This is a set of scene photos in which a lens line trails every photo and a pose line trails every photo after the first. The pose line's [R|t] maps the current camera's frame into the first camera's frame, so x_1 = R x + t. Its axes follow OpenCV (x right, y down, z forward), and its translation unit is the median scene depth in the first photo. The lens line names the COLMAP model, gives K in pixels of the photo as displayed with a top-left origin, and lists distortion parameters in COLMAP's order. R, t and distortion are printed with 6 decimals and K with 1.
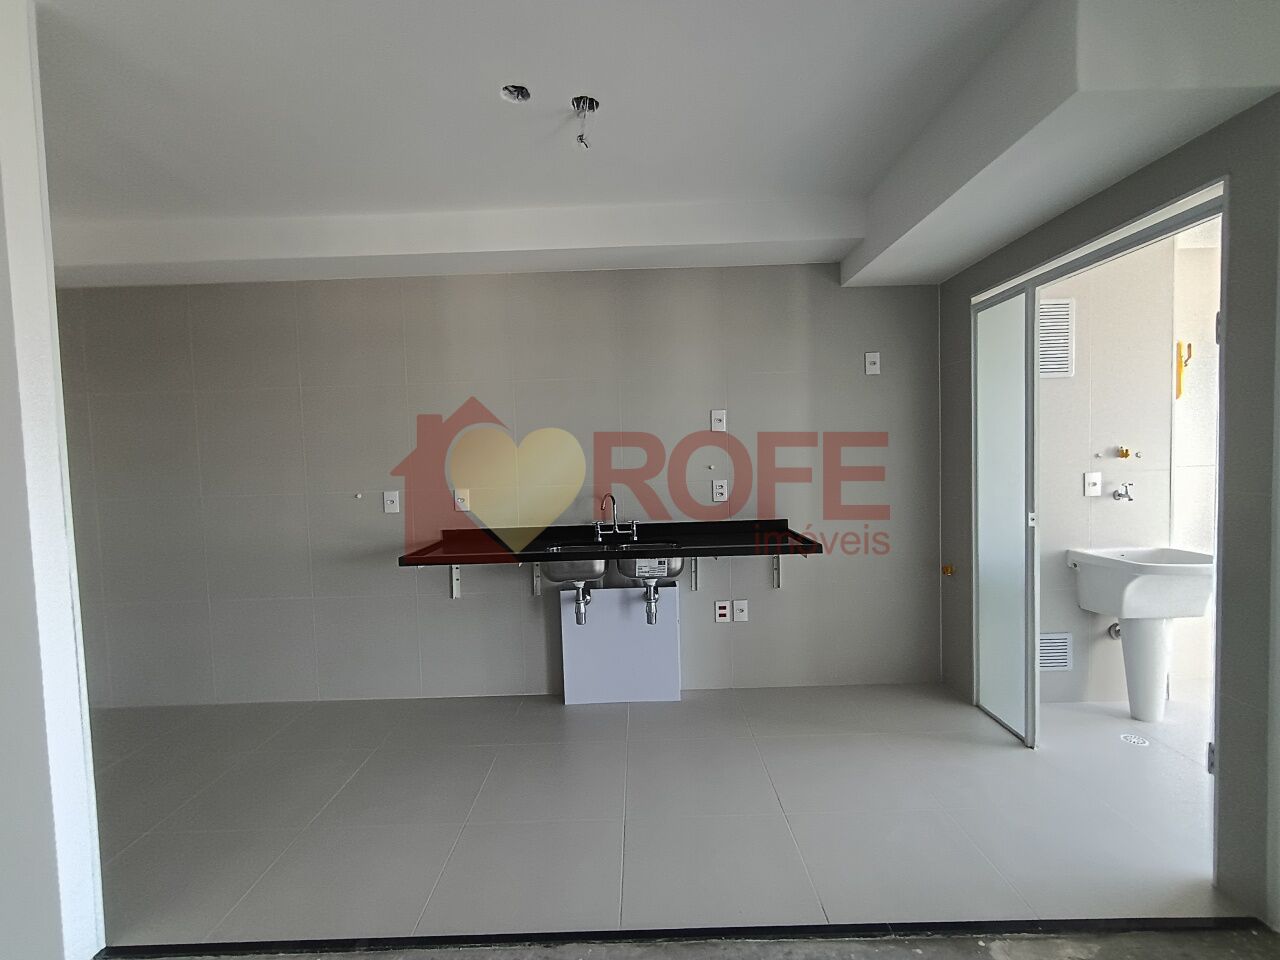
lens RADIAL K [[586.7, 0, 642.0], [0, 586.7, 481.5], [0, 0, 1]] dist [-0.001909, 0.000119]
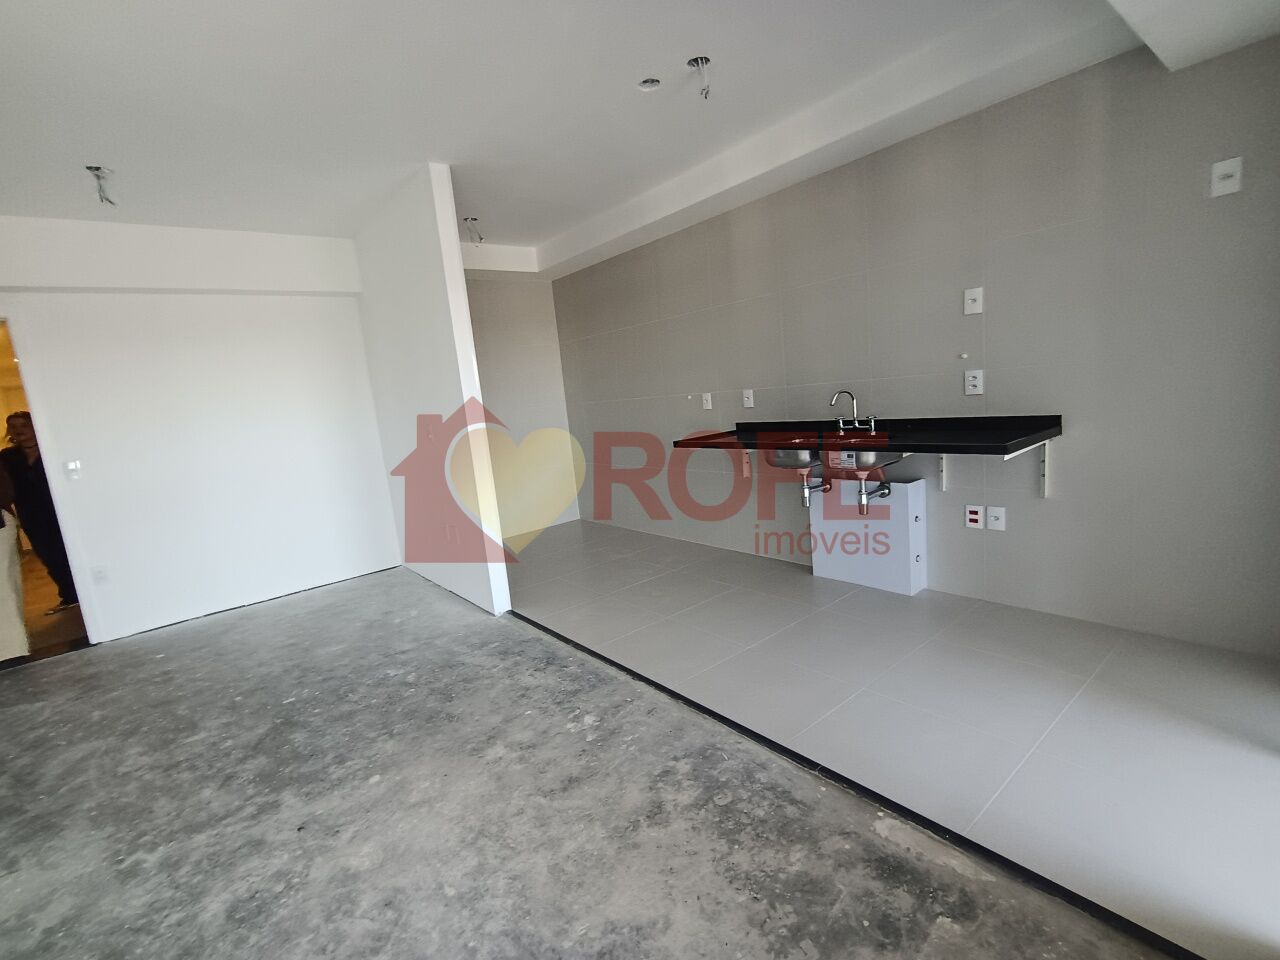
lens RADIAL K [[590.5, 0, 636.0], [0, 590.5, 484.0], [0, 0, 1]] dist [-0.002892, -0.000466]
pose [[0.625551, 0.093119, -0.774606, 0.534685], [0.047355, 0.986489, 0.156833, 0.003199], [0.778745, -0.134789, 0.612690, 0.037299]]
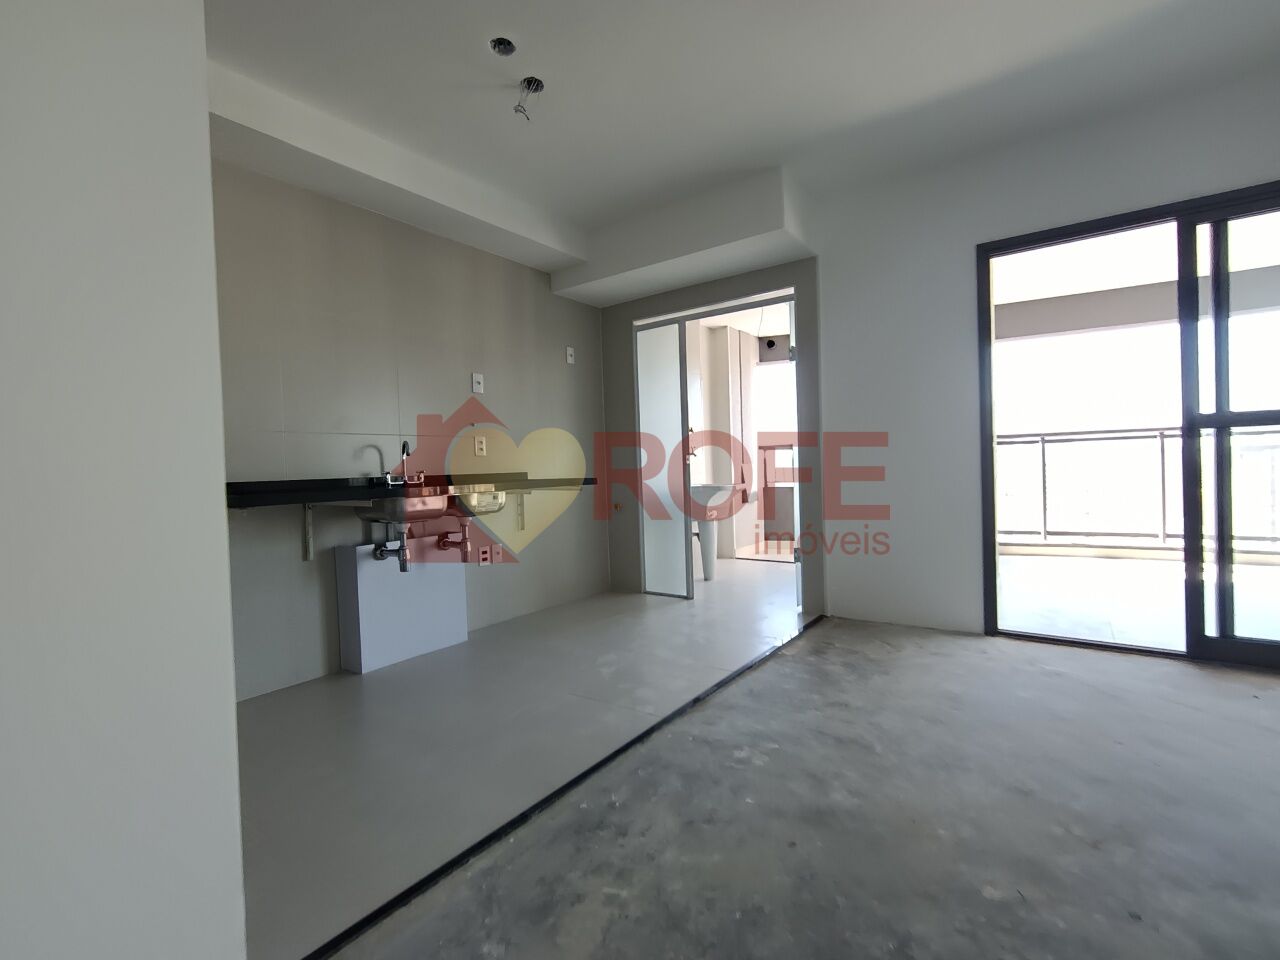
lens RADIAL K [[586.7, 0, 642.0], [0, 586.7, 481.5], [0, 0, 1]] dist [-0.001909, 0.000119]
pose [[0.580396, -0.007404, 0.814301, -0.612096], [0.054909, 0.998039, -0.030062, 0.136444], [-0.812481, 0.062160, 0.579664, 0.114880]]
